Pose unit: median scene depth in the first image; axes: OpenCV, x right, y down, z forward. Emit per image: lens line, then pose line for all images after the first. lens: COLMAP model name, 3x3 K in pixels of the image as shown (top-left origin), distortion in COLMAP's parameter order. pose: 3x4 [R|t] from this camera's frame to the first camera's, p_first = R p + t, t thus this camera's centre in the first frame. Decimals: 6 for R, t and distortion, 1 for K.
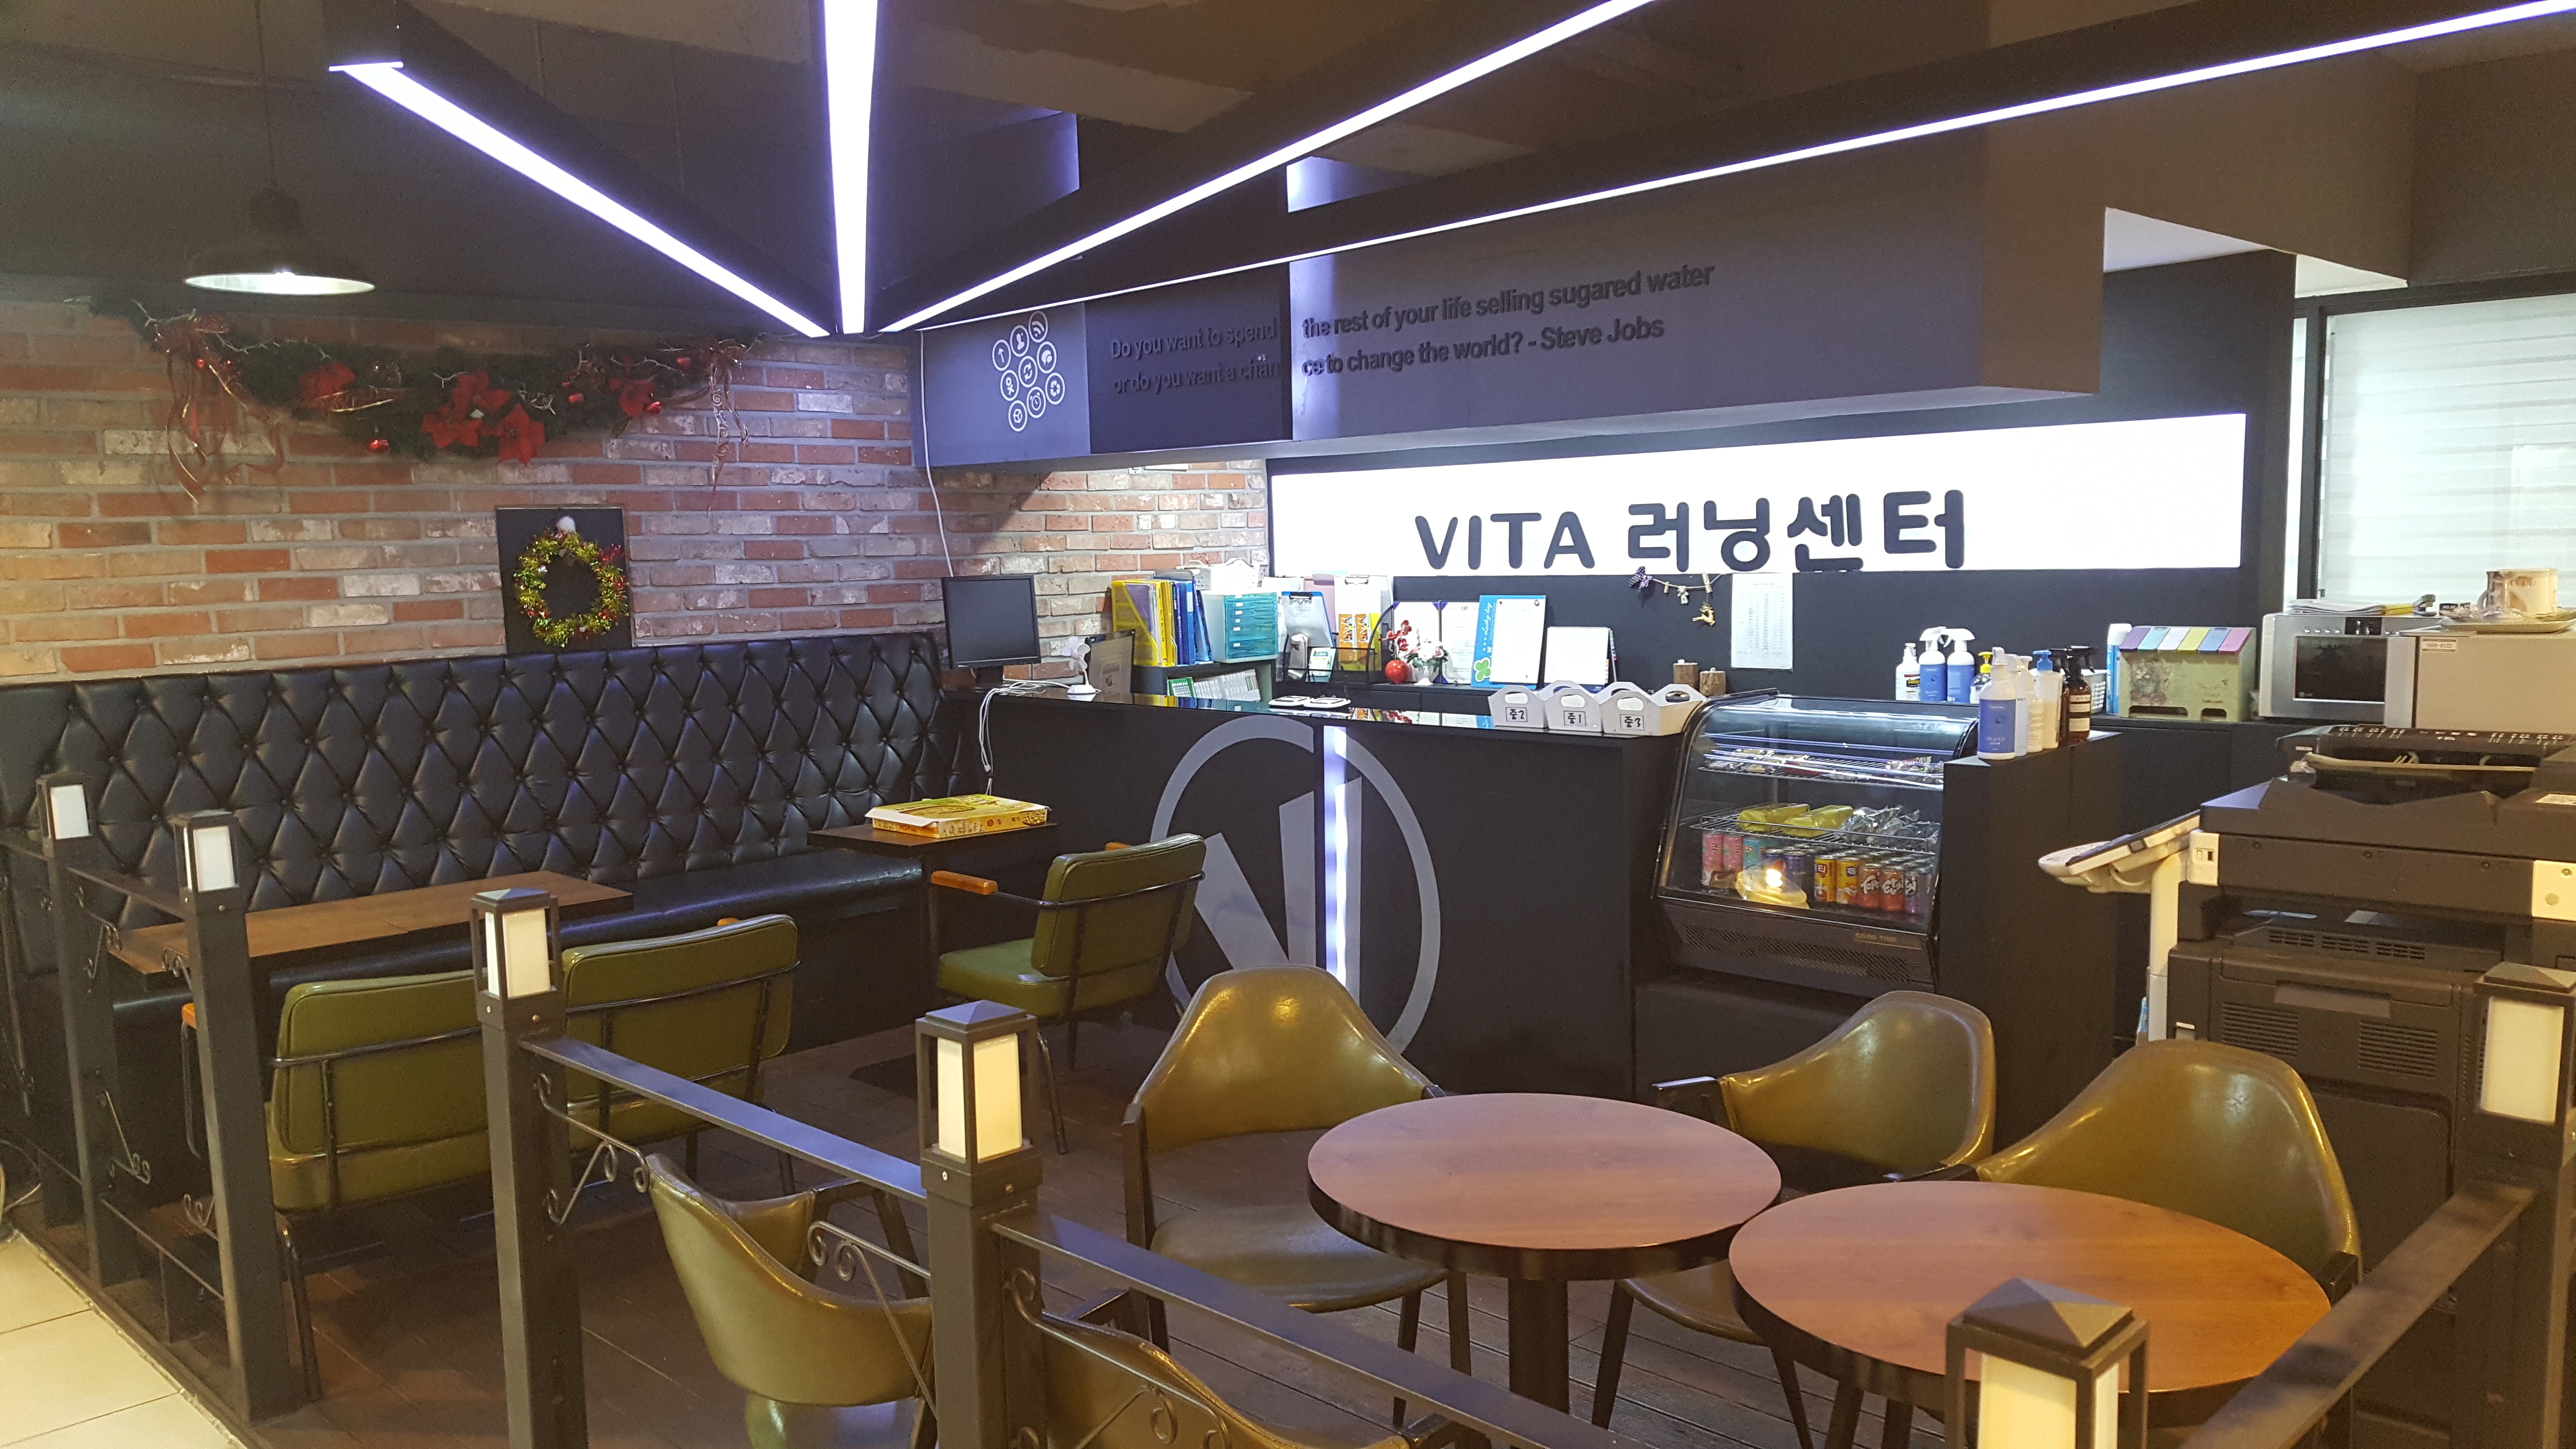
lens RADIAL K [[1872.0, 0, 1312.2], [0, 1872.0, 773.7], [0, 0, 1]] dist [0.161774, -0.224229]
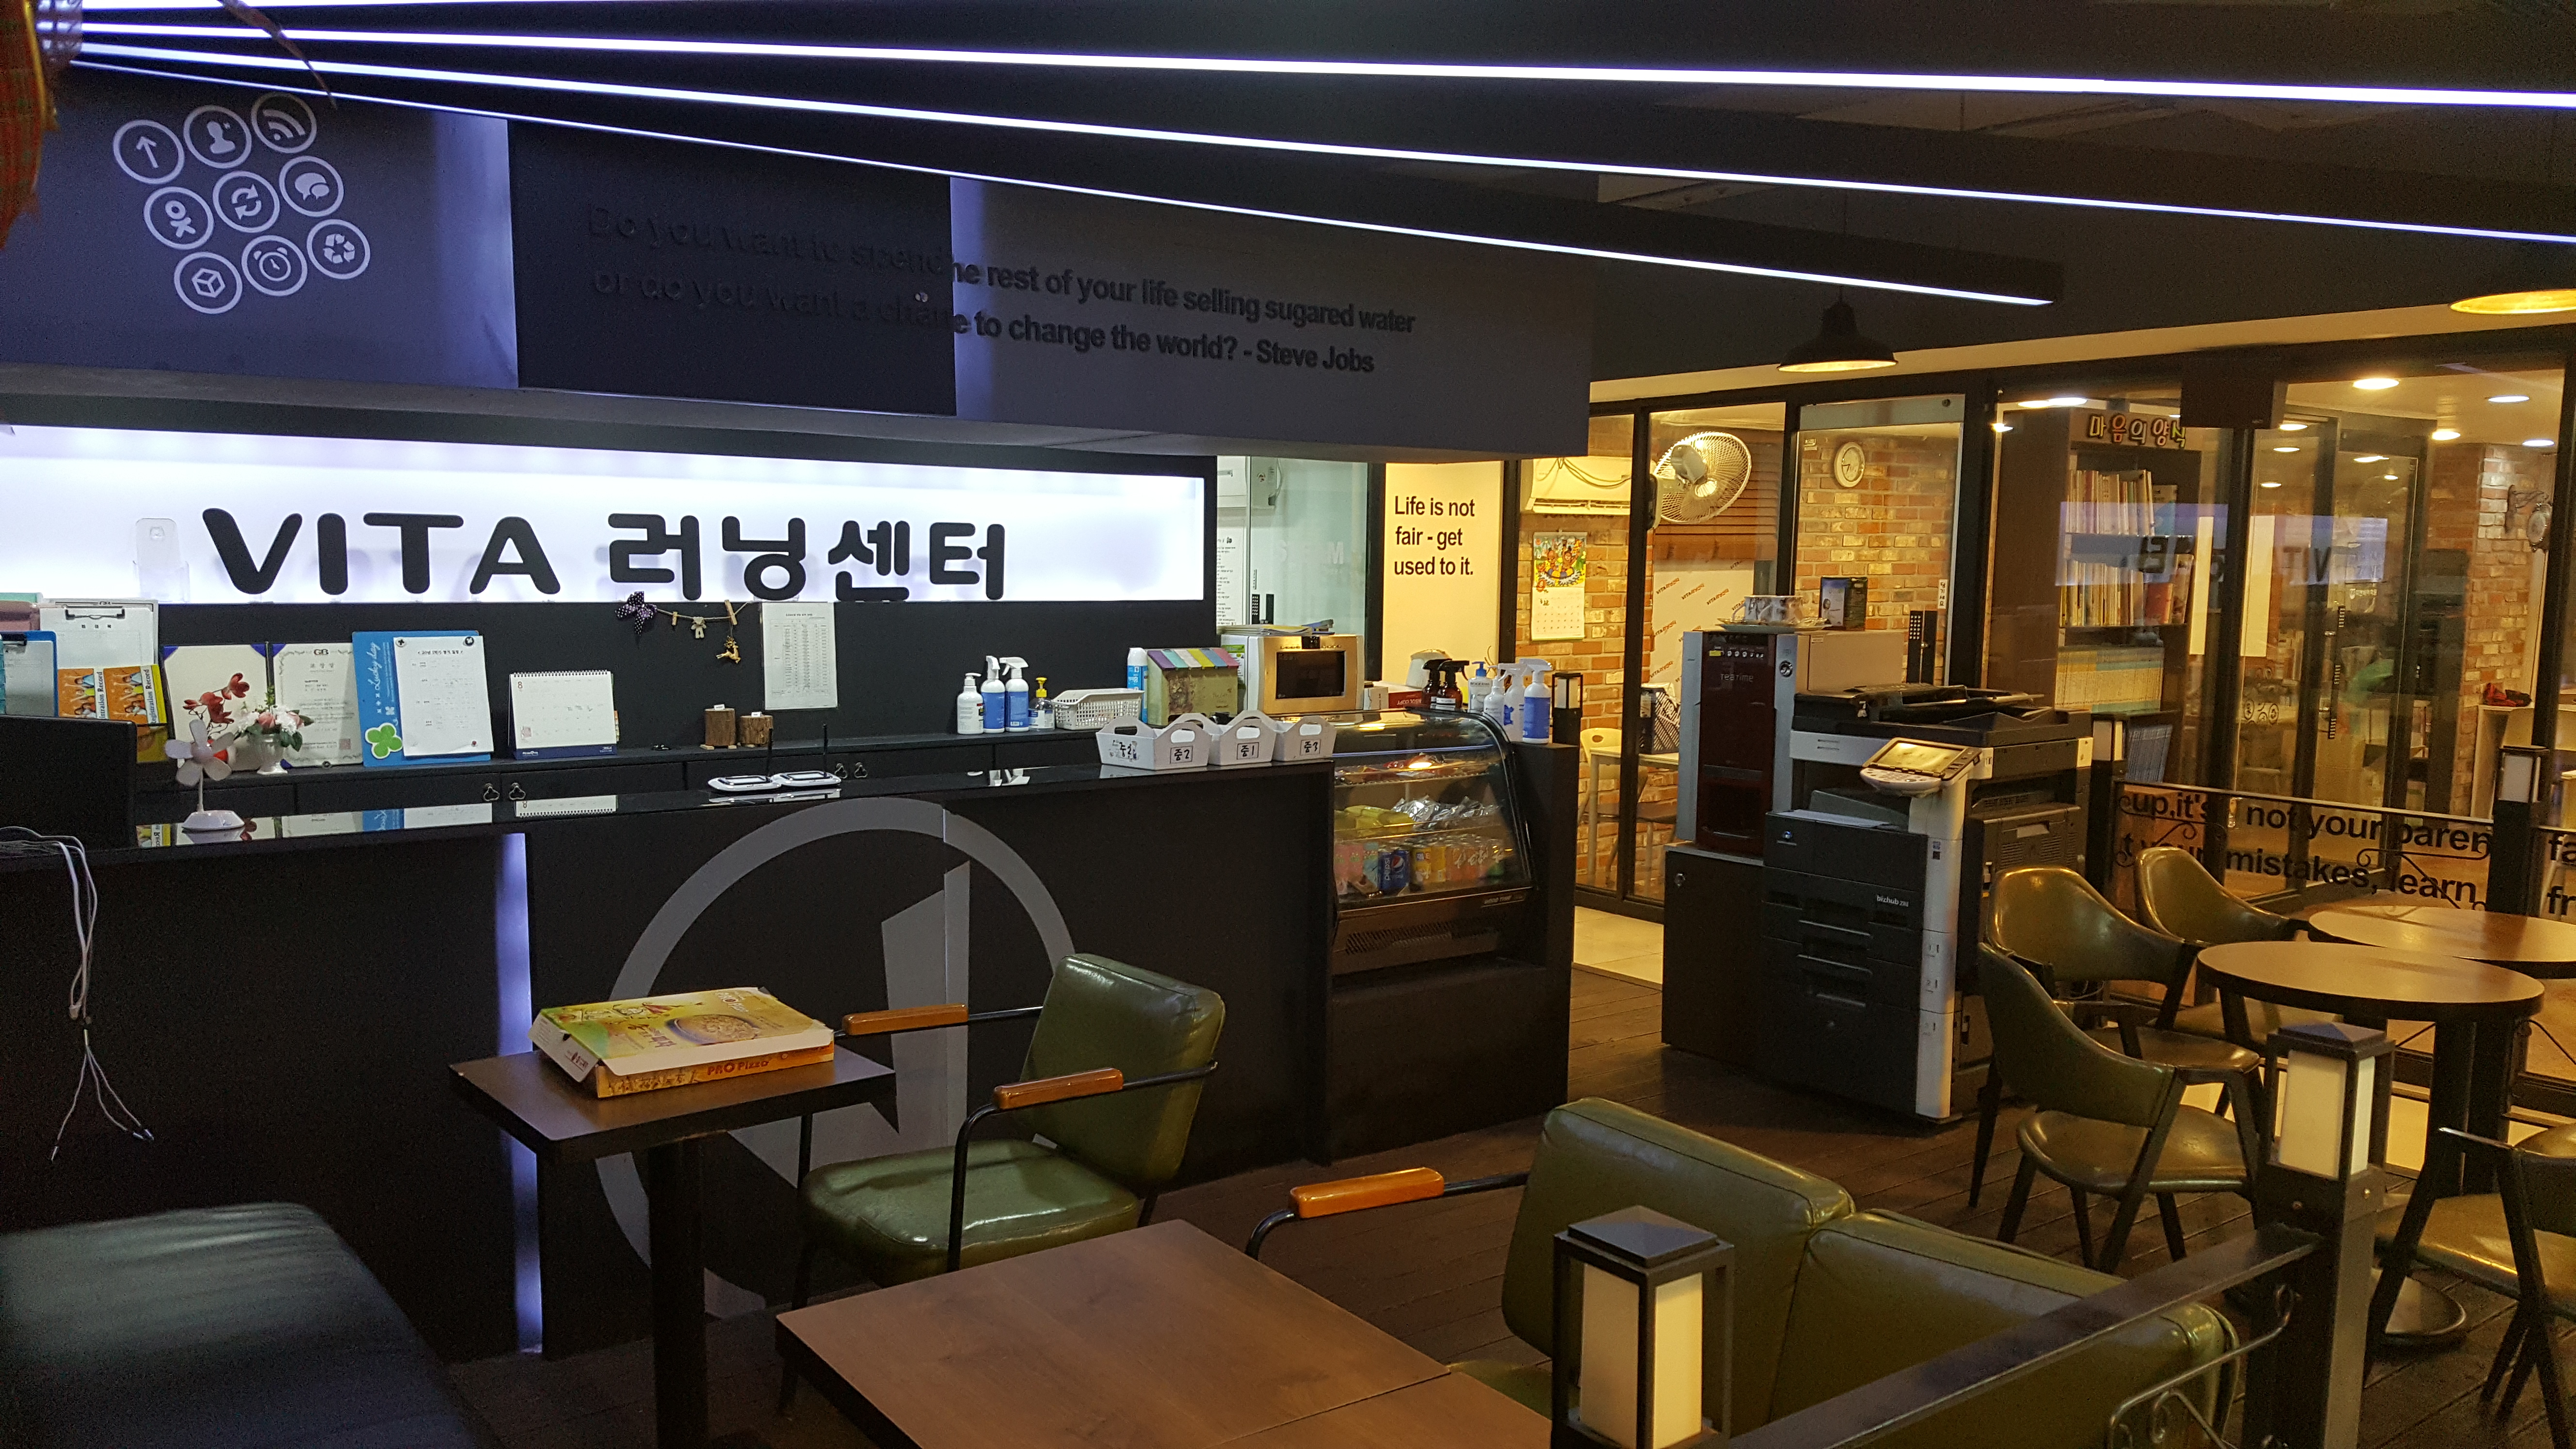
lens RADIAL K [[1872.0, 0, 1312.2], [0, 1872.0, 773.7], [0, 0, 1]] dist [0.161774, -0.224229]
pose [[0.151360, -0.087152, 0.984629, -0.620756], [0.110382, 0.991366, 0.070780, -0.063665], [-0.982296, 0.097972, 0.159673, 0.638442]]
